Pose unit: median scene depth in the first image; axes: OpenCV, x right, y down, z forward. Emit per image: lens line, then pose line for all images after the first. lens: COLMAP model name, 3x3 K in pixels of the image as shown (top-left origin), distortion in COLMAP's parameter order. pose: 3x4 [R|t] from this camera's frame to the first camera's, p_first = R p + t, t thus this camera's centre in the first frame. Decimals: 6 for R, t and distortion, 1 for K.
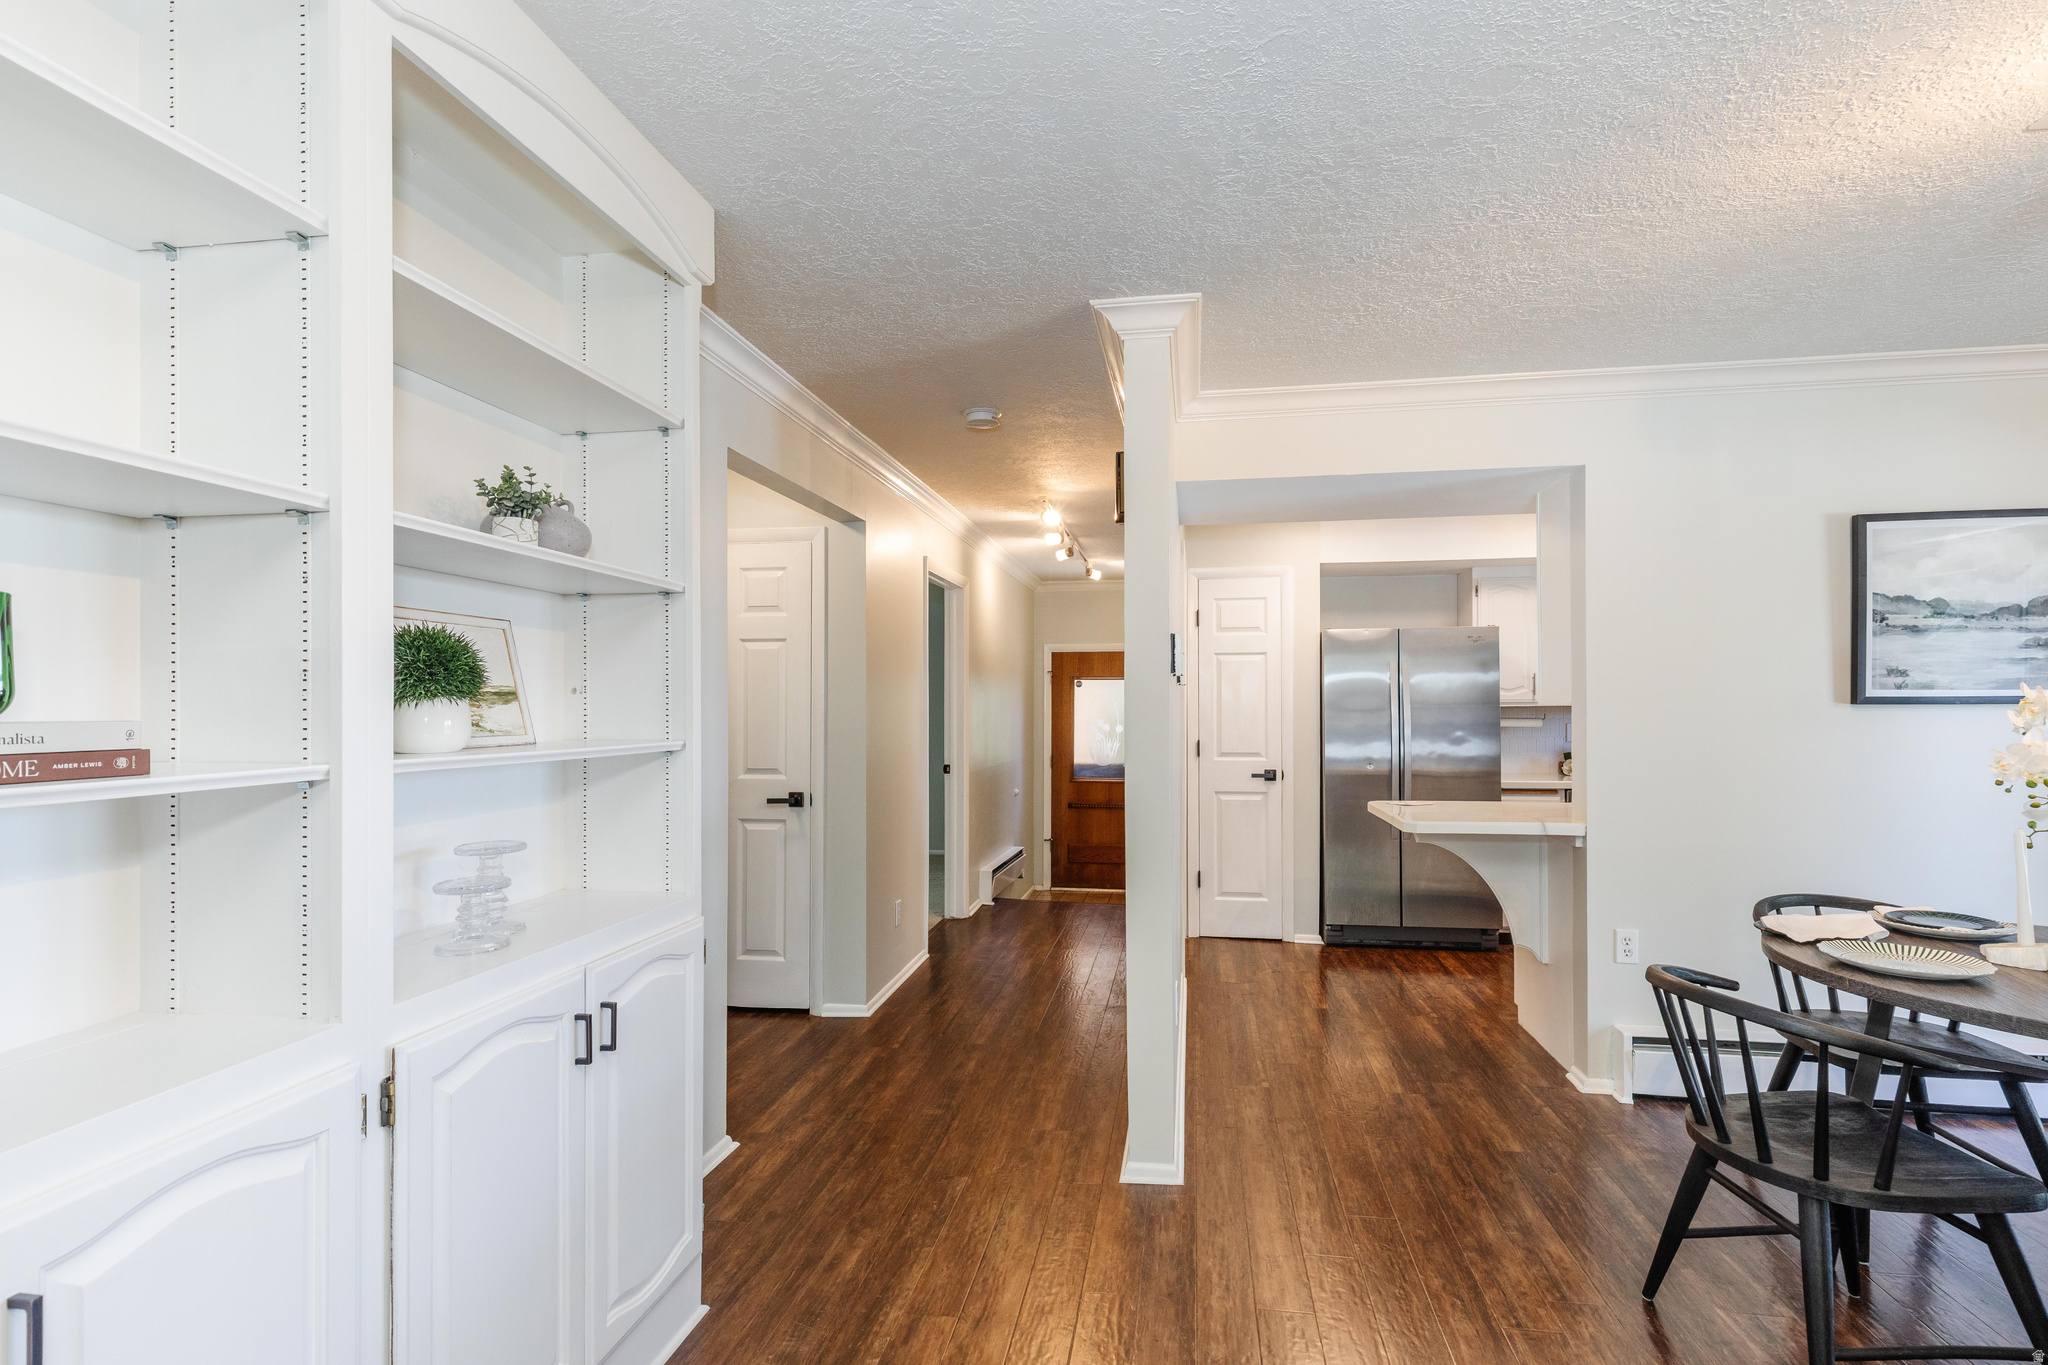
lens RADIAL K [[946.4, 0, 1034.8], [0, 946.4, 717.6], [0, 0, 1]] dist [0.010290, -0.001531]
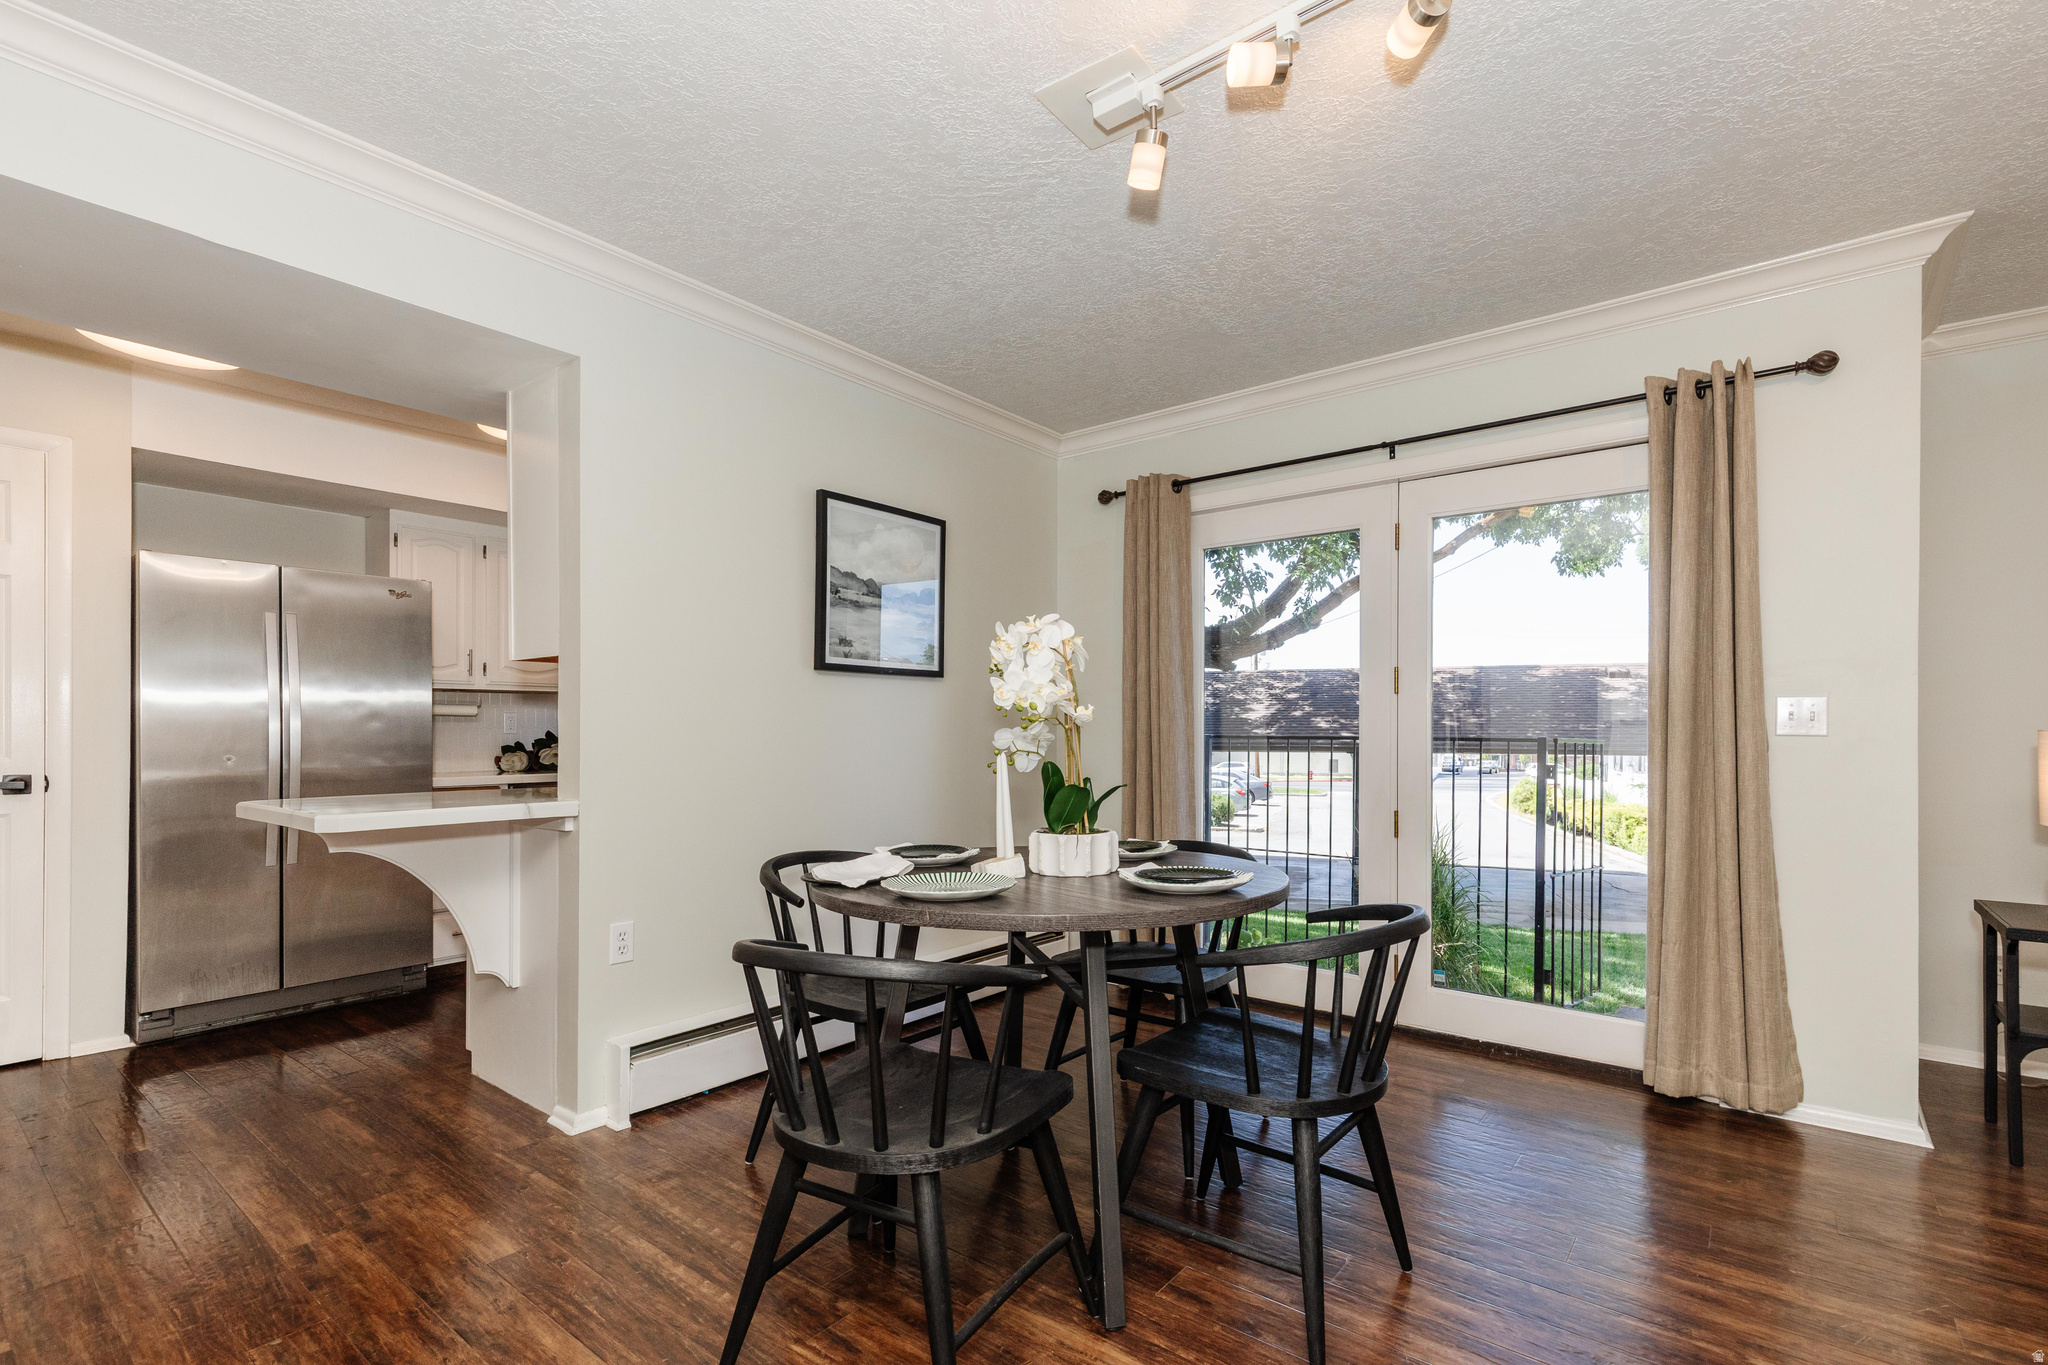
lens RADIAL K [[946.4, 0, 1039.4], [0, 946.4, 723.8], [0, 0, 1]] dist [0.010290, -0.001531]
pose [[0.483225, 0.015222, 0.875364, 0.056227], [0.003355, 0.999809, -0.019238, 0.061376], [-0.875490, 0.012234, 0.483082, 0.255314]]
